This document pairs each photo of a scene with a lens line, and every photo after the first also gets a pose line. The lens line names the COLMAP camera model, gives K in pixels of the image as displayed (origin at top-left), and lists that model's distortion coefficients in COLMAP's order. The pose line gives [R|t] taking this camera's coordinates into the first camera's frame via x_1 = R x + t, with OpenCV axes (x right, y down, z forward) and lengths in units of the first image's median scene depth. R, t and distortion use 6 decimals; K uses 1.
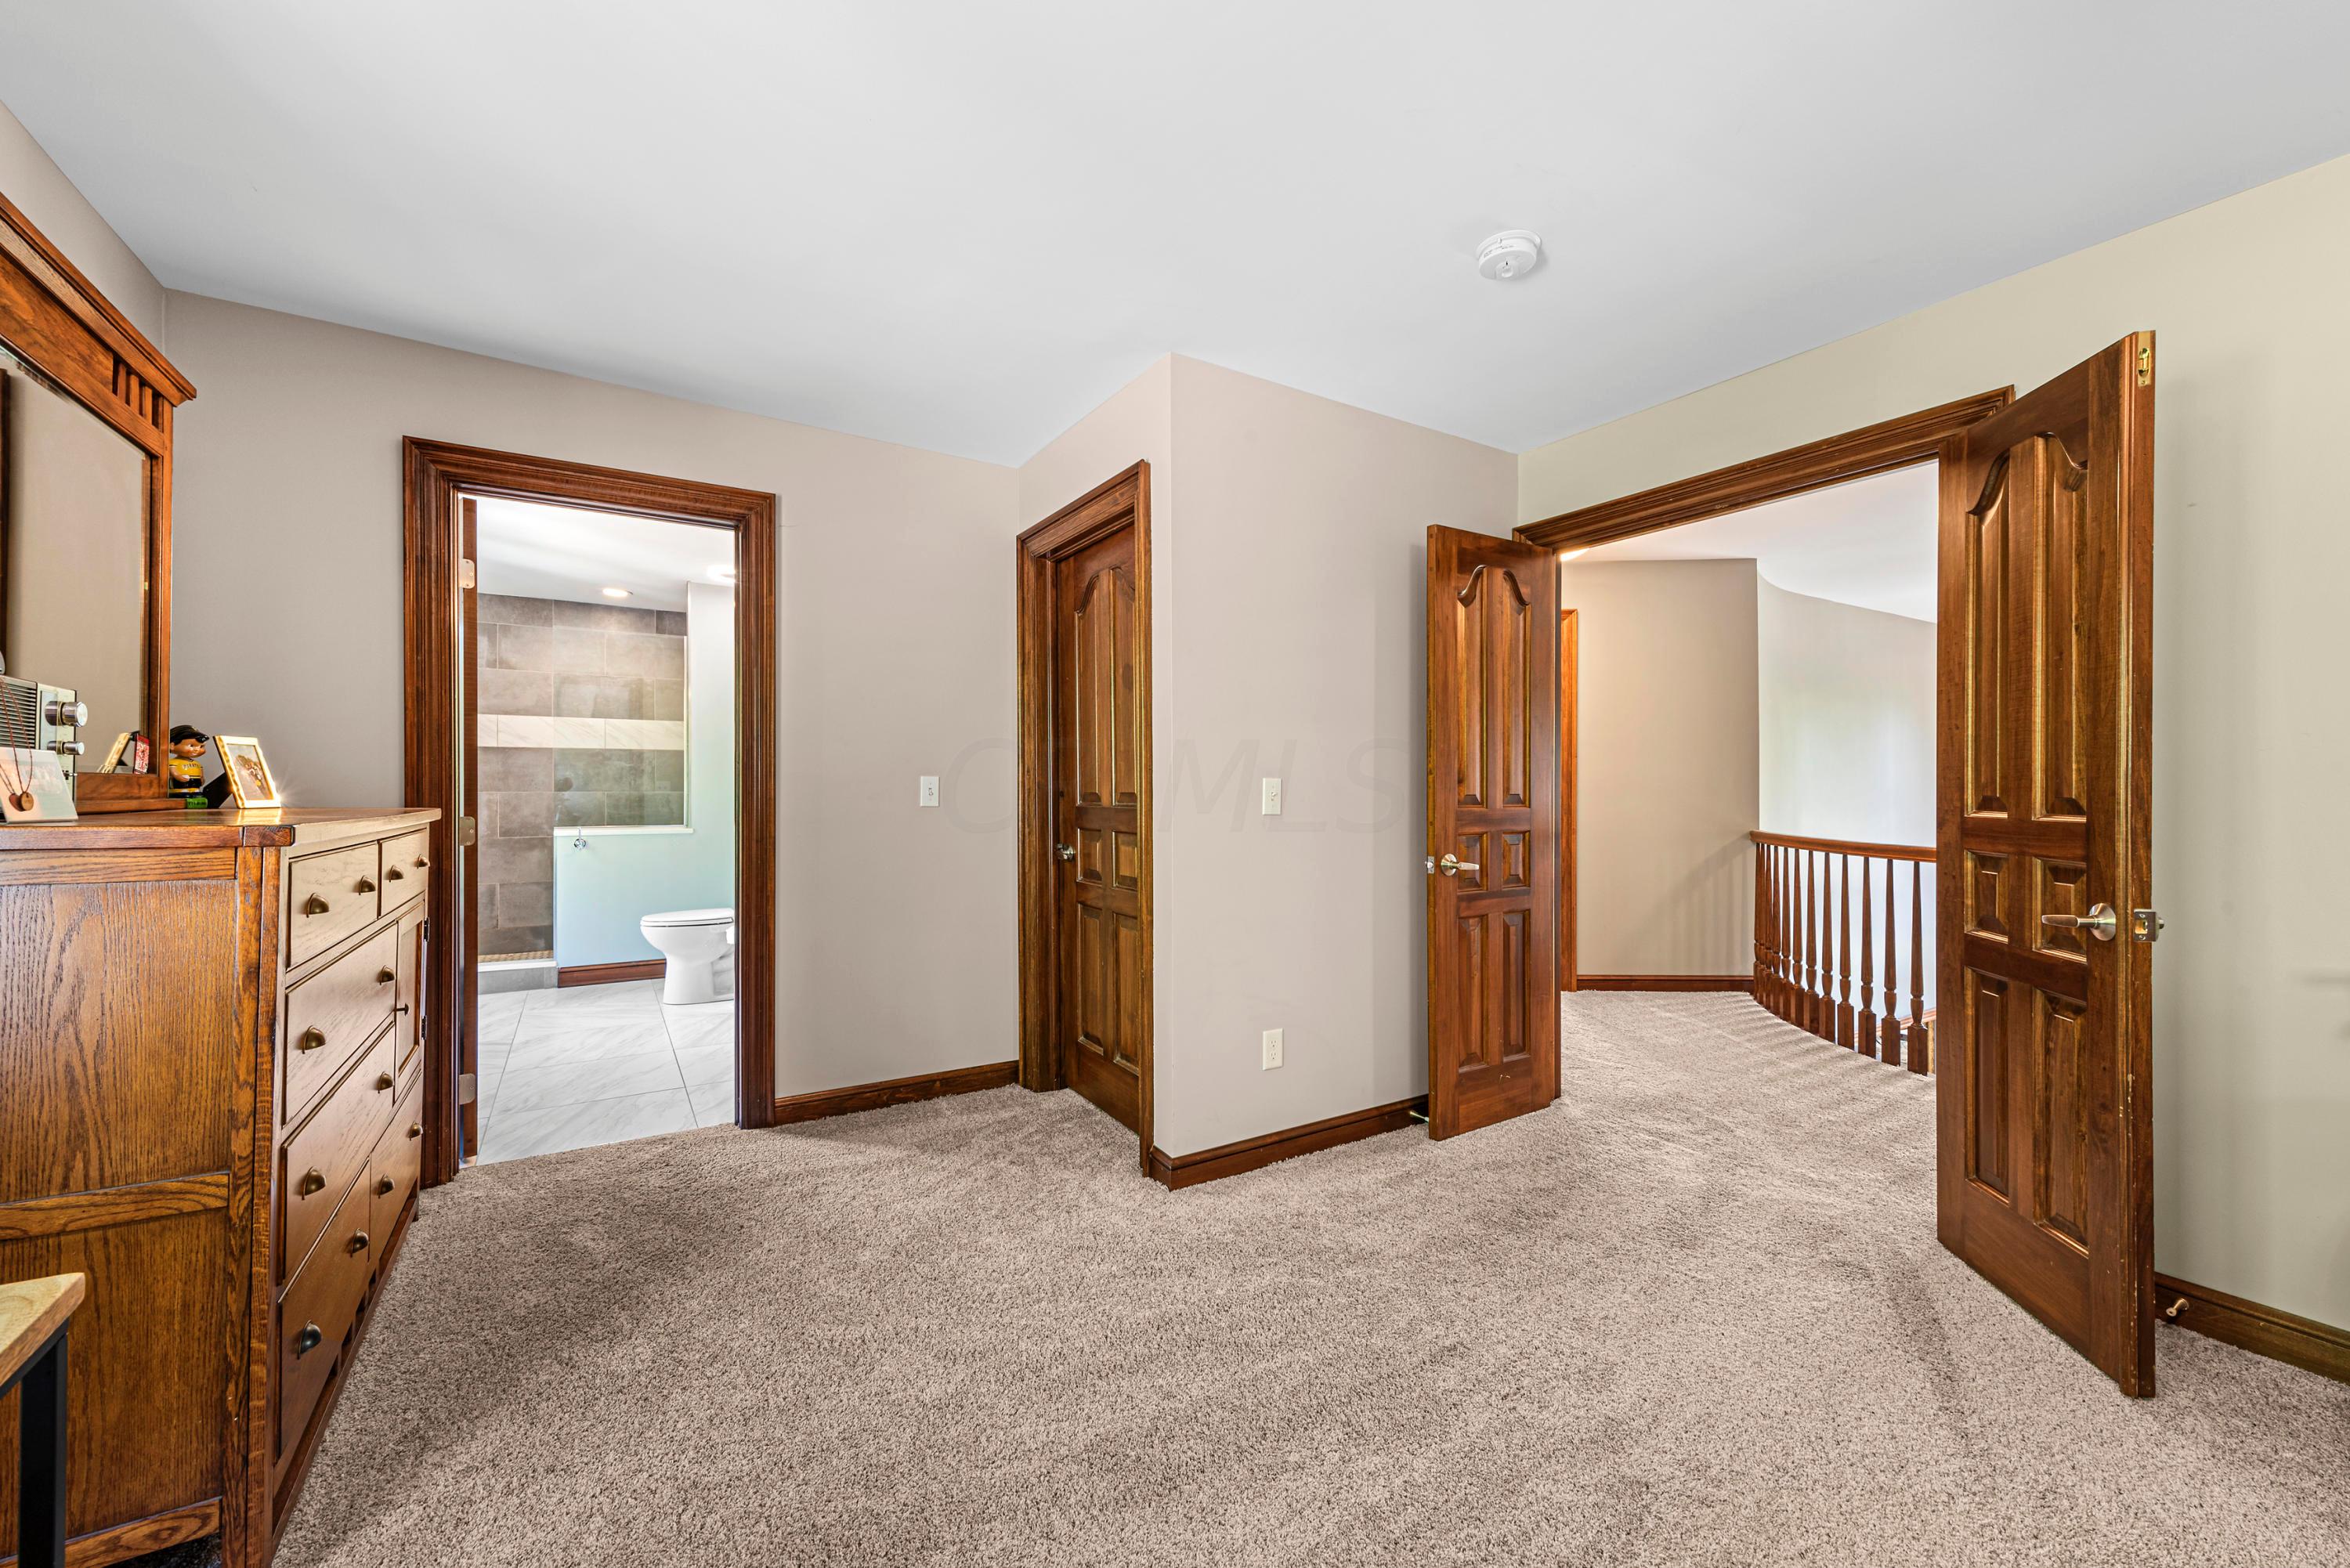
lens RADIAL K [[924.7, 0, 1175.3], [0, 924.7, 792.5], [0, 0, 1]] dist [-0.000559, -0.000010]
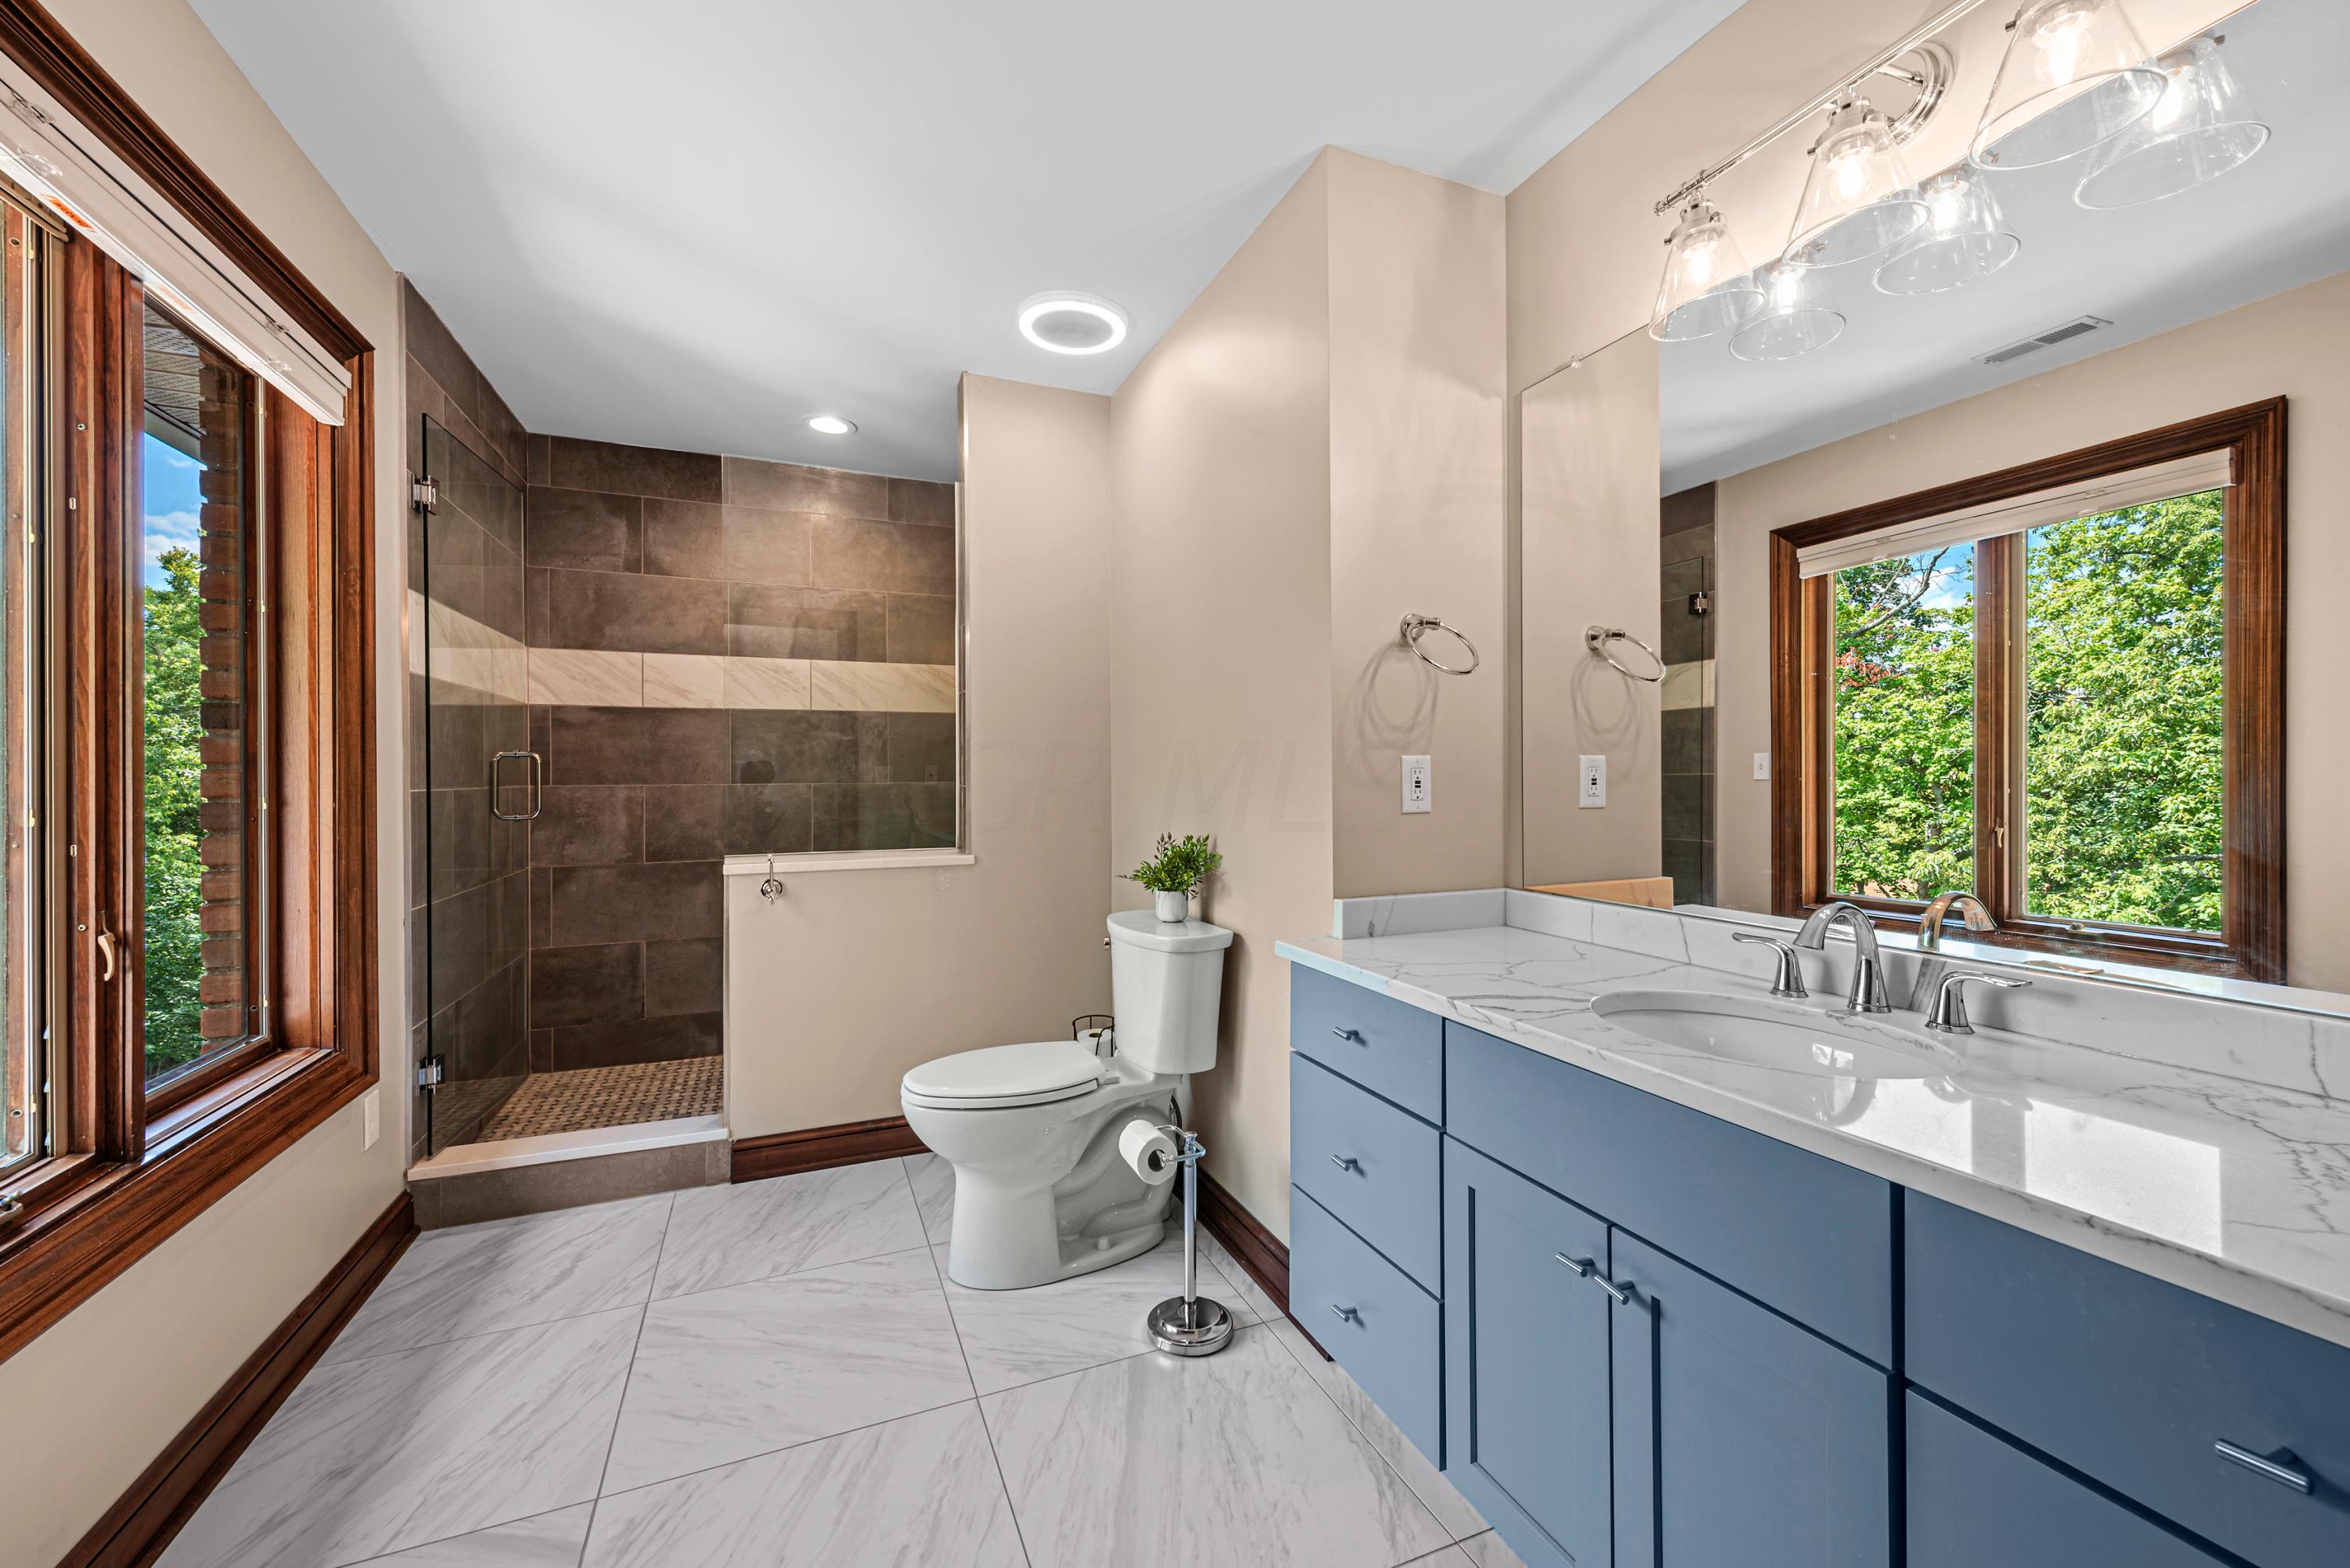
lens RADIAL K [[924.7, 0, 1175.5], [0, 924.7, 778.8], [0, 0, 1]] dist [-0.000559, -0.000010]
pose [[0.986989, -0.001633, -0.160779, -0.305297], [0.001822, 0.999998, 0.001028, -0.004119], [0.160777, -0.001307, 0.986990, 0.475159]]
